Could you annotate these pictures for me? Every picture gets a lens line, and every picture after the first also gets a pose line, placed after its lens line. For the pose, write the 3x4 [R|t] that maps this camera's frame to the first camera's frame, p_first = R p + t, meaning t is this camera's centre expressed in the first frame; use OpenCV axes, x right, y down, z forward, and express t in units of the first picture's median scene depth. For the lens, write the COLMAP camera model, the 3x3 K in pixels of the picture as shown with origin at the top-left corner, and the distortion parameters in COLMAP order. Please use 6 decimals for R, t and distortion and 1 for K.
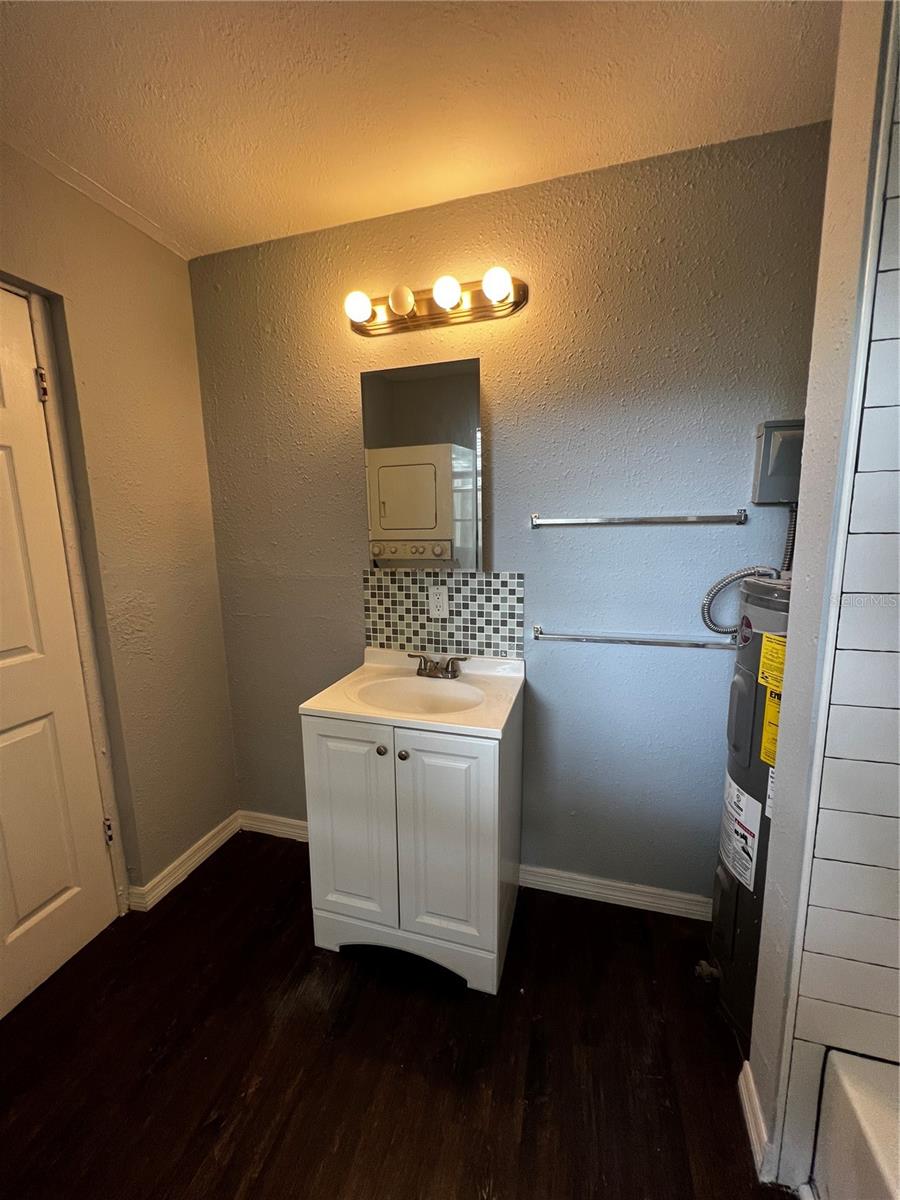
lens RADIAL K [[483.1, 0, 450.0], [0, 483.1, 600.0], [0, 0, 1]] dist [0.023347, -0.000014]
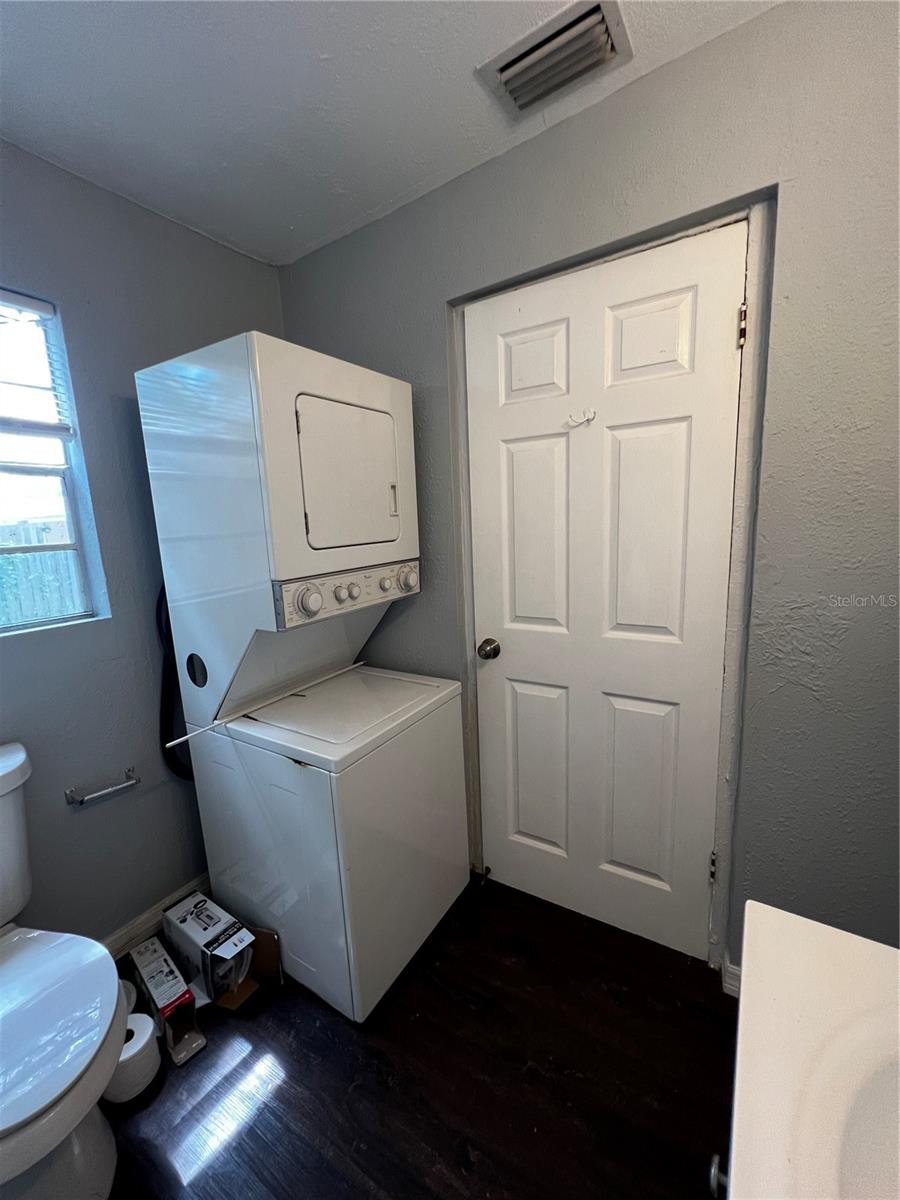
lens RADIAL K [[483.1, 0, 450.0], [0, 483.1, 600.0], [0, 0, 1]] dist [0.023347, -0.000014]
pose [[-0.308850, 0.188460, -0.932252, 0.160540], [-0.106628, 0.967132, 0.230836, -0.133493], [0.945115, 0.170698, -0.278604, 0.835308]]
